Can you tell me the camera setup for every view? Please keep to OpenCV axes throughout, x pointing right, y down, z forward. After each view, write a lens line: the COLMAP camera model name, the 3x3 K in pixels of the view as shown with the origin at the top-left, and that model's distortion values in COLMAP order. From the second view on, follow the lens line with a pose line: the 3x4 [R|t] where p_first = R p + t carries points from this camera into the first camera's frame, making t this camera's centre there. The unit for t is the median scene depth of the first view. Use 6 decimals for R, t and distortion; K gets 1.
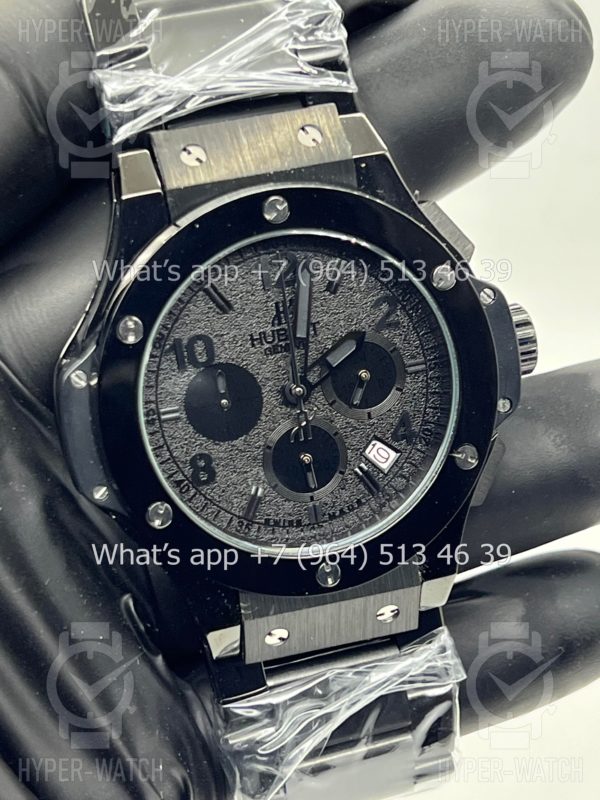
lens RADIAL K [[1835.9, 0, 301.8], [0, 1835.9, 413.1], [0, 0, 1]] dist [0.171371, 0.000000]
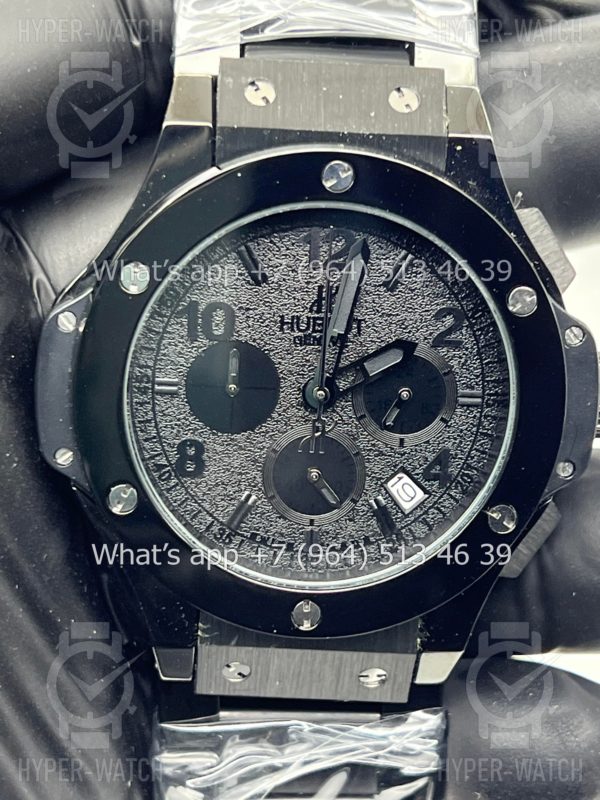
lens RADIAL K [[1835.9, 0, 296.6], [0, 1835.9, 402.5], [0, 0, 1]] dist [0.171371, 0.000000]
pose [[0.963858, 0.232111, -0.130778, 0.097329], [-0.230471, 0.972683, 0.027758, -0.029094], [0.133649, 0.003386, 0.991023, 0.166770]]
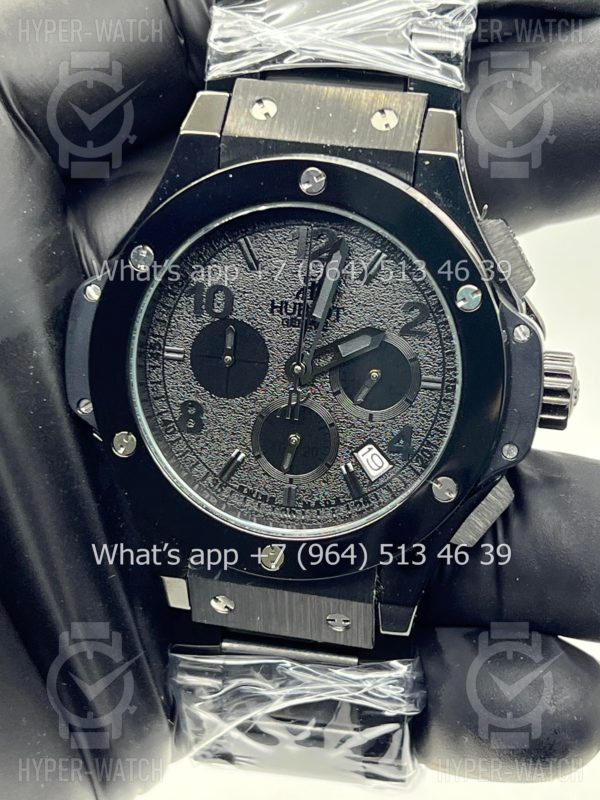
lens RADIAL K [[1835.9, 0, 300.5], [0, 1835.9, 406.4], [0, 0, 1]] dist [0.171371, 0.000000]
pose [[0.881200, 0.295082, -0.369342, 0.362751], [-0.295012, 0.953725, 0.058109, -0.049972], [0.369397, 0.057755, 0.927475, 0.096991]]
